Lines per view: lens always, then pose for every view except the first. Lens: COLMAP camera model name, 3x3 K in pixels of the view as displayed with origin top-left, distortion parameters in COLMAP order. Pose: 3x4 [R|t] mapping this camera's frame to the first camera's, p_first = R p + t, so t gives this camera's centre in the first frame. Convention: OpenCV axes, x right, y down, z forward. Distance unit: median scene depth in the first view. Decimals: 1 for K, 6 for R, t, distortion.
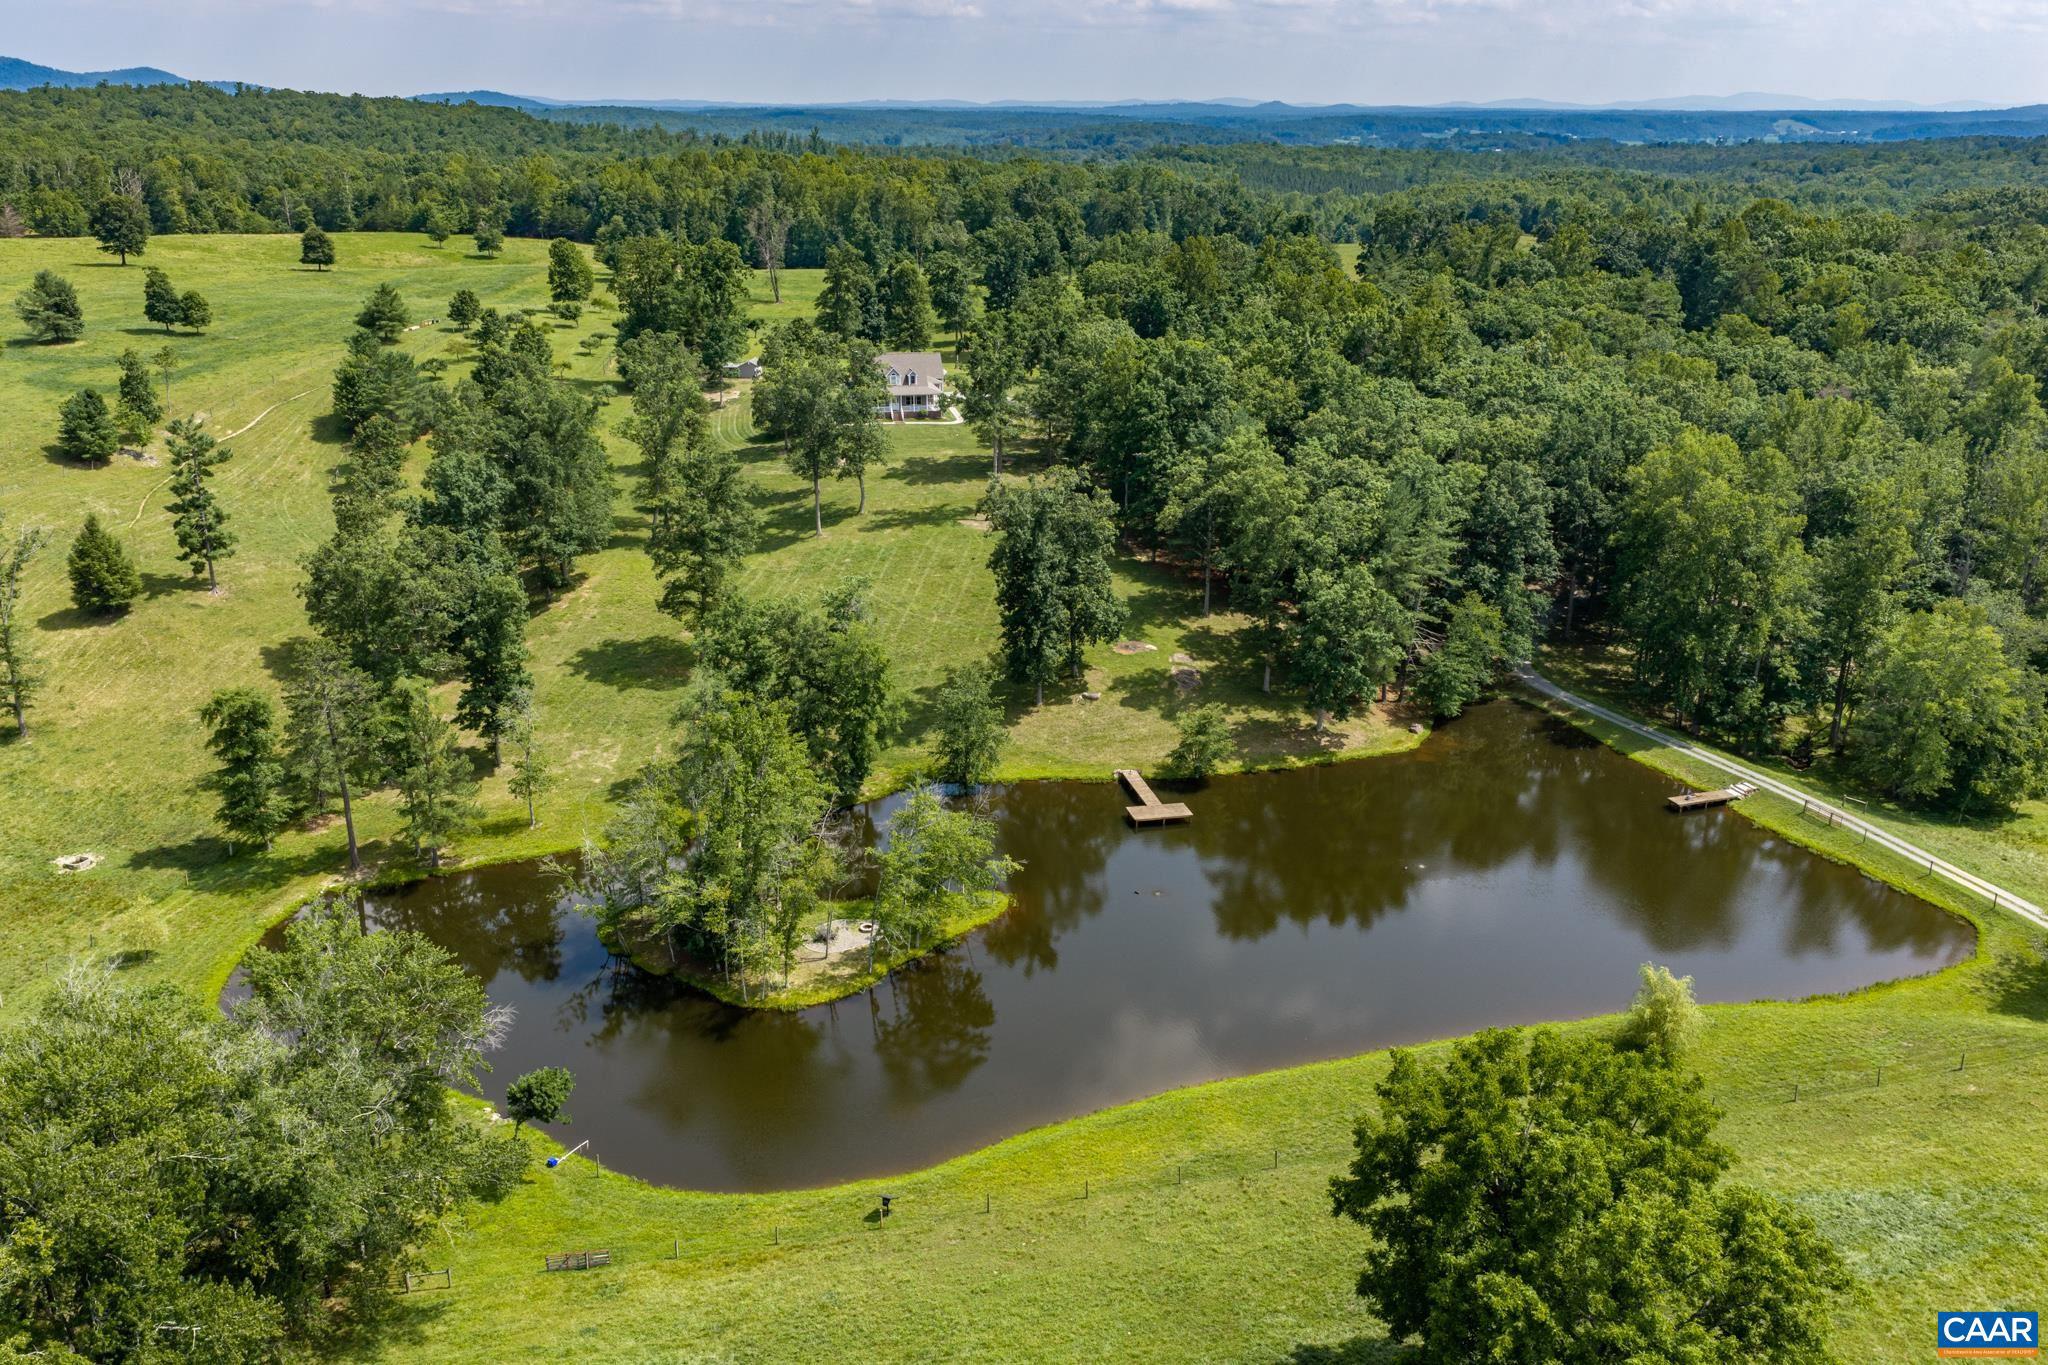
lens RADIAL K [[1680.9, 0, 1024.0], [0, 1680.9, 682.5], [0, 0, 1]] dist [0.002255, -0.007427]
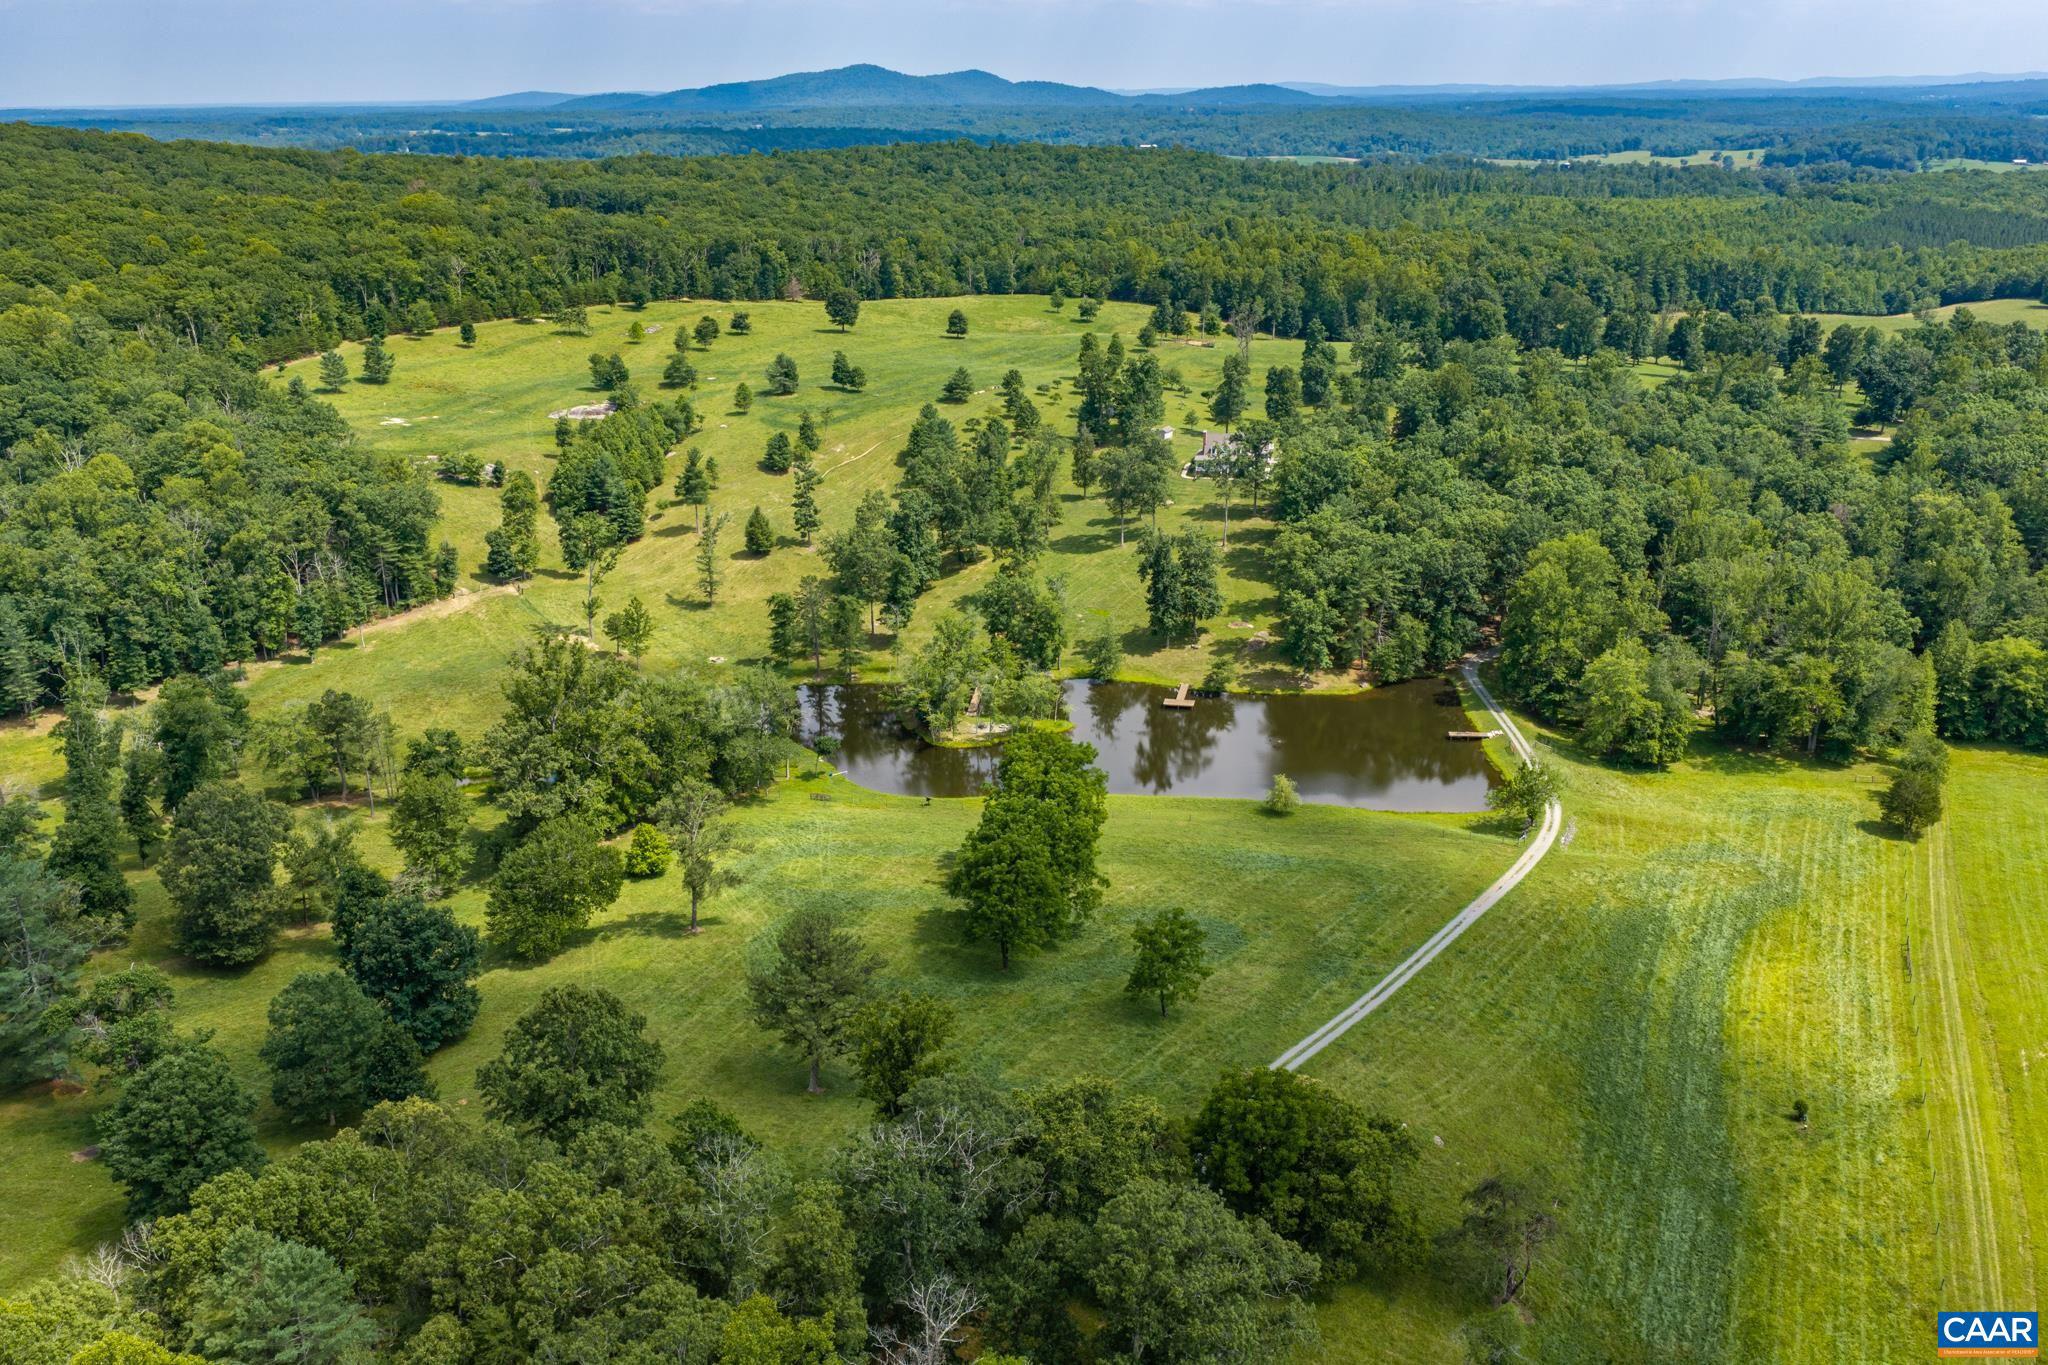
lens RADIAL K [[1661.0, 0, 1055.4], [0, 1661.0, 684.9], [0, 0, 1]] dist [-0.004588, -0.010545]
pose [[0.915783, 0.122358, -0.382584, 0.564289], [-0.117612, 0.992412, 0.035868, 0.002252], [0.384069, 0.012150, 0.923224, -0.711797]]
